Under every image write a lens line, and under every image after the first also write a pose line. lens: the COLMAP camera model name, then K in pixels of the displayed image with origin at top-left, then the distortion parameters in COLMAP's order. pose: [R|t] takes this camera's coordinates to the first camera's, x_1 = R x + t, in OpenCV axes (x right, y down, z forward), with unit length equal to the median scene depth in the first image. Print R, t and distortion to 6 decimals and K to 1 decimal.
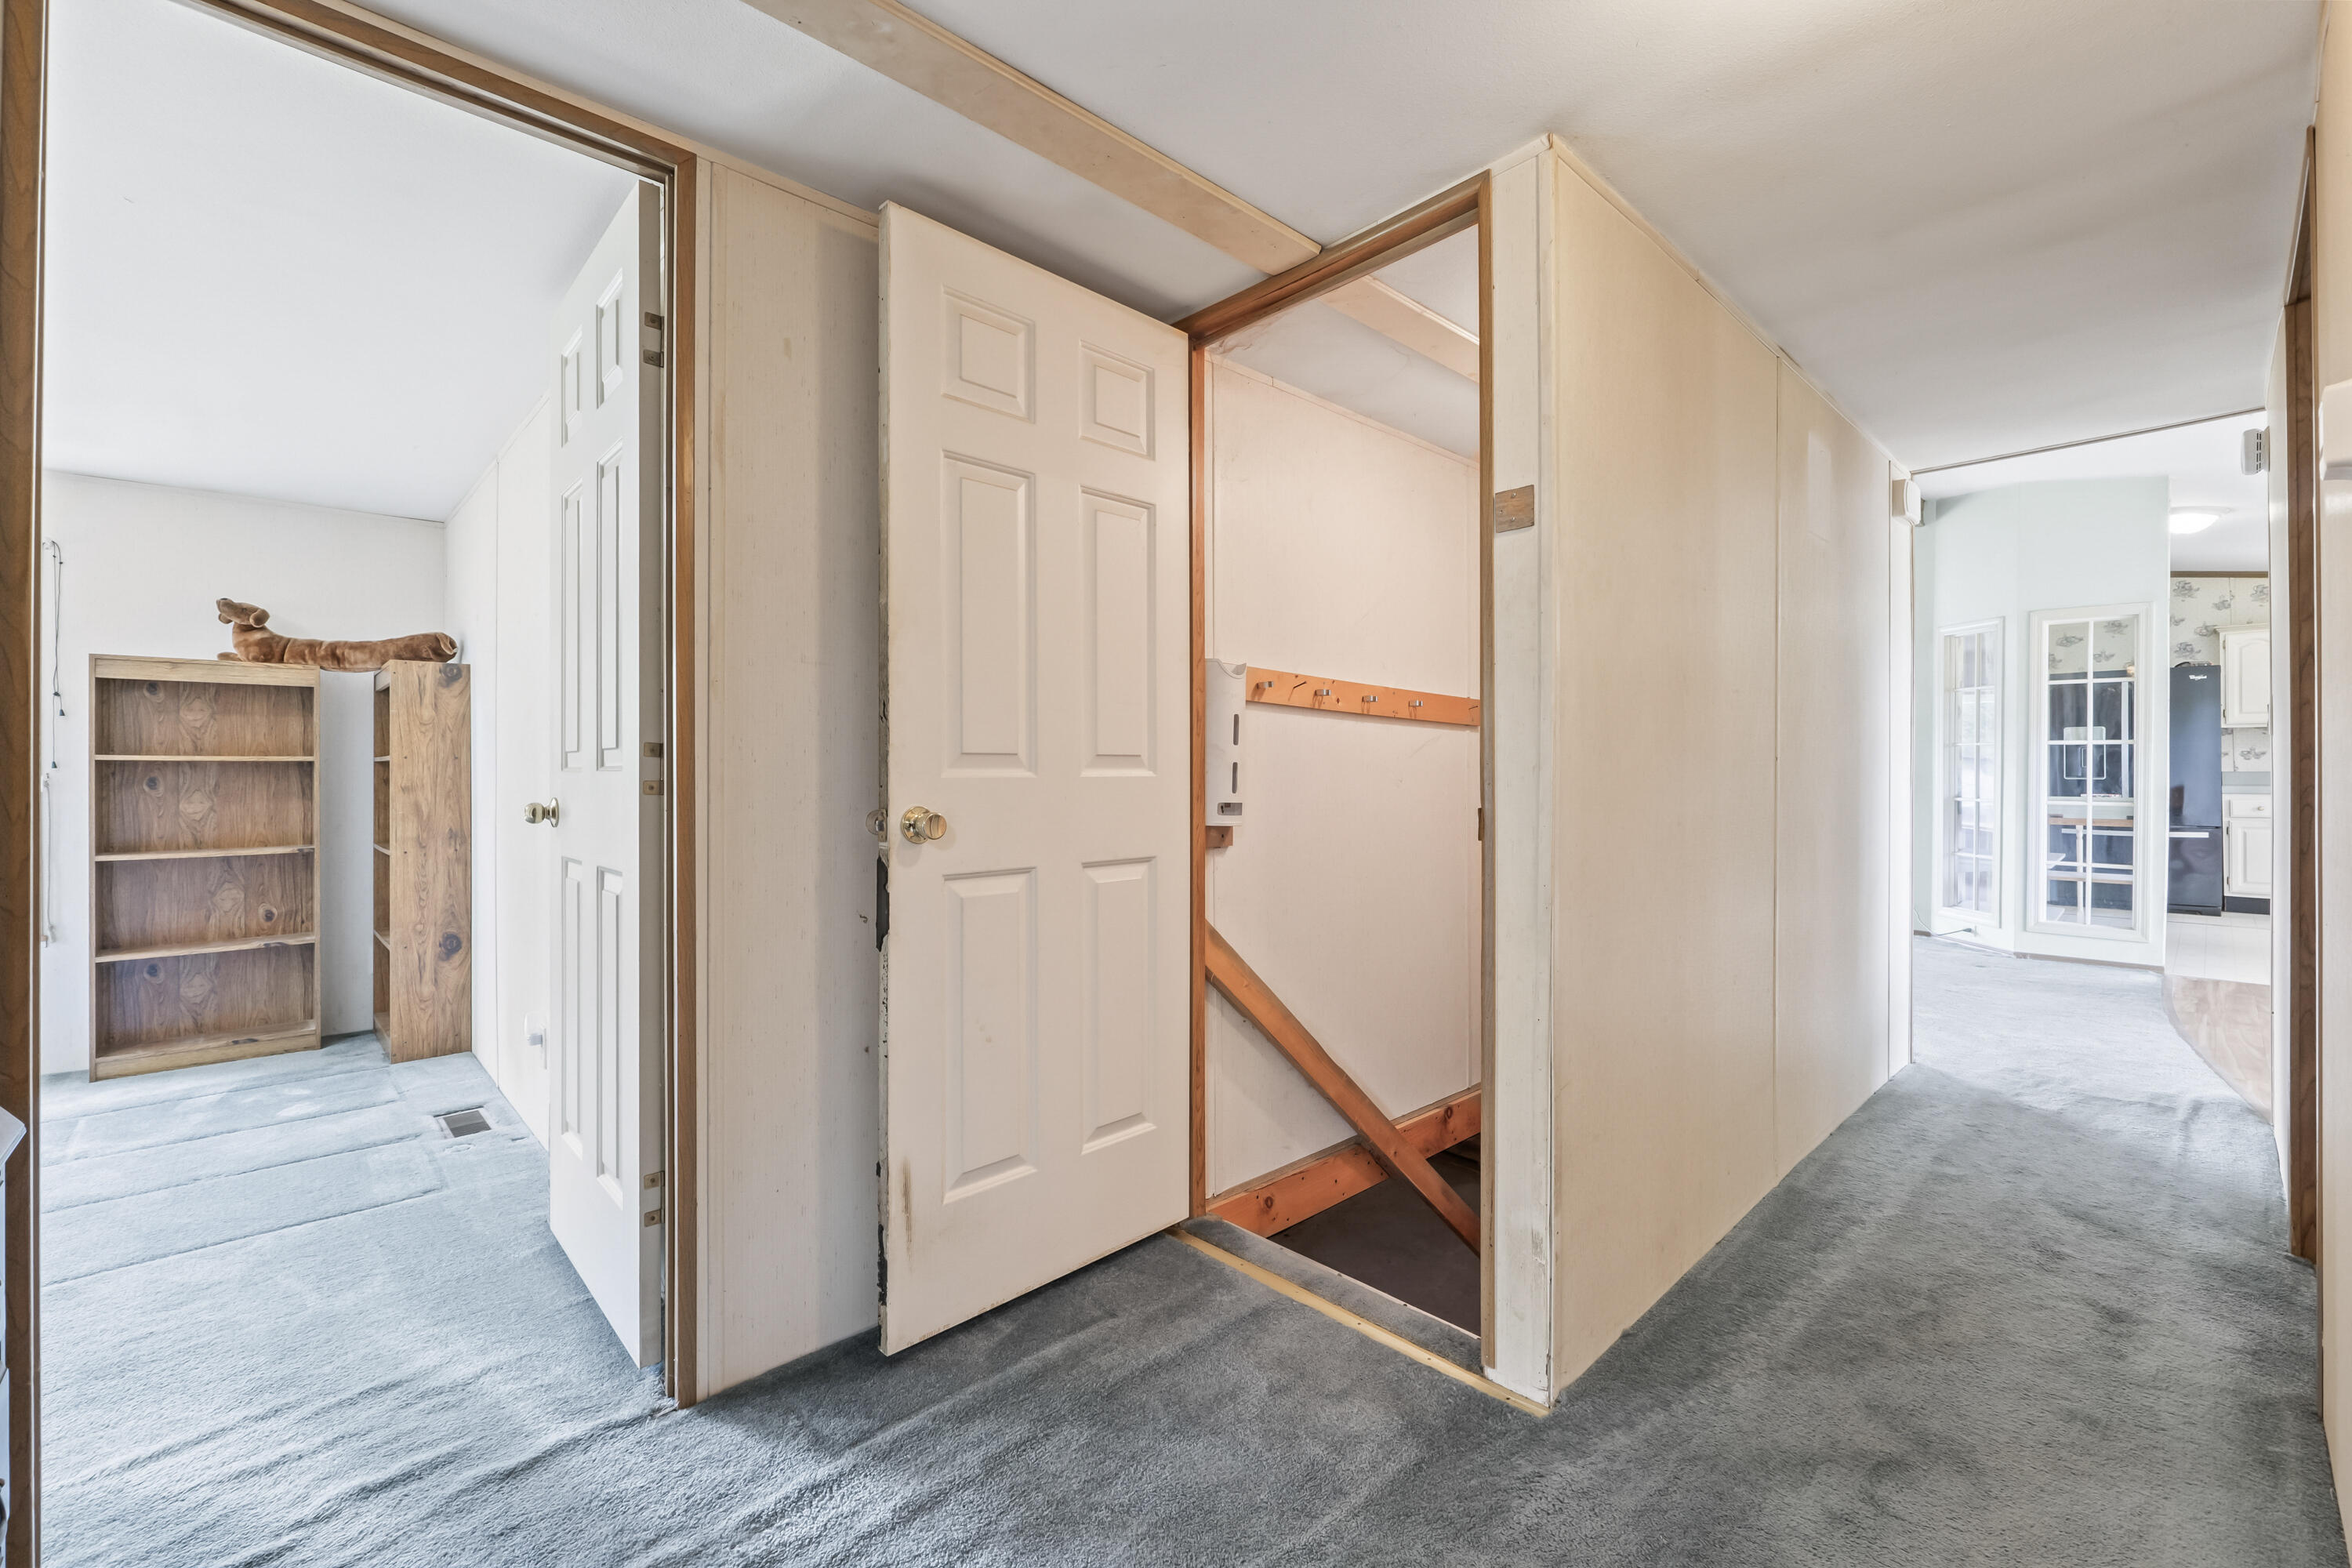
lens RADIAL K [[984.8, 0, 1168.9], [0, 984.8, 751.7], [0, 0, 1]] dist [-0.008792, -0.000597]
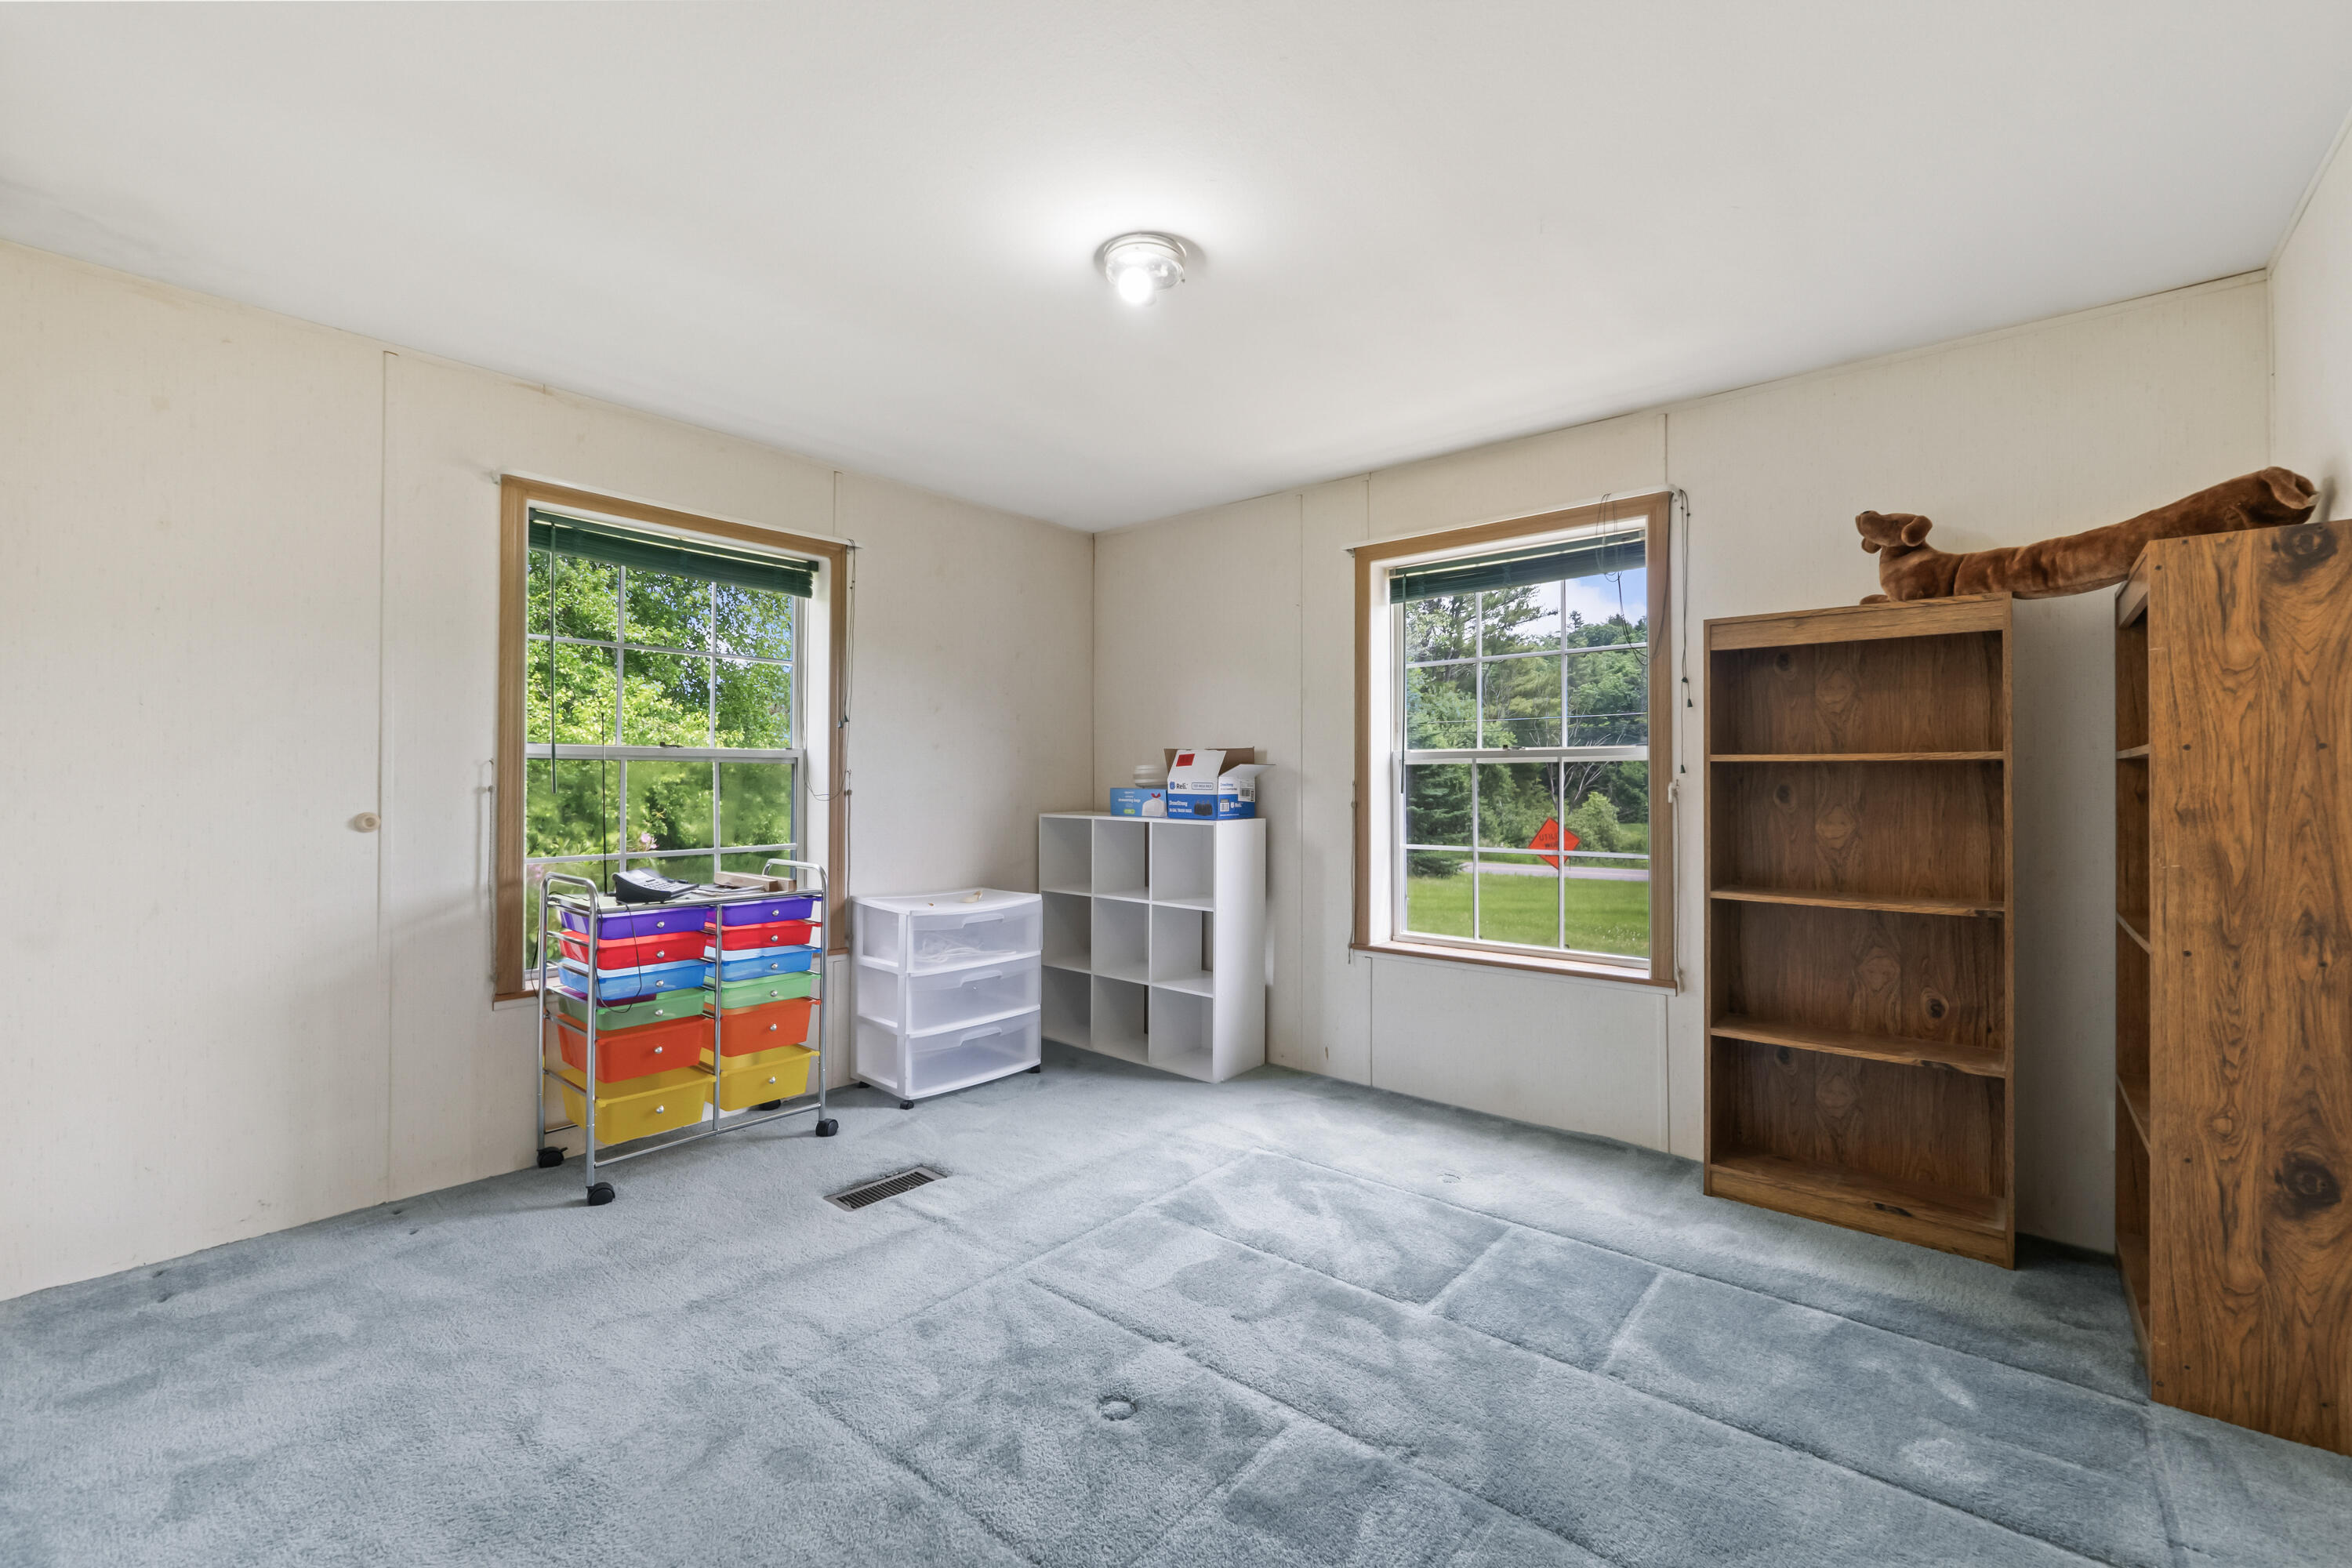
lens RADIAL K [[986.2, 0, 1174.5], [0, 986.2, 785.9], [0, 0, 1]] dist [-0.007268, -0.000191]
pose [[0.114854, 0.010117, -0.993331, -0.363900], [0.018637, 0.999750, 0.012337, 0.009033], [0.993208, -0.019930, 0.114637, 0.457605]]
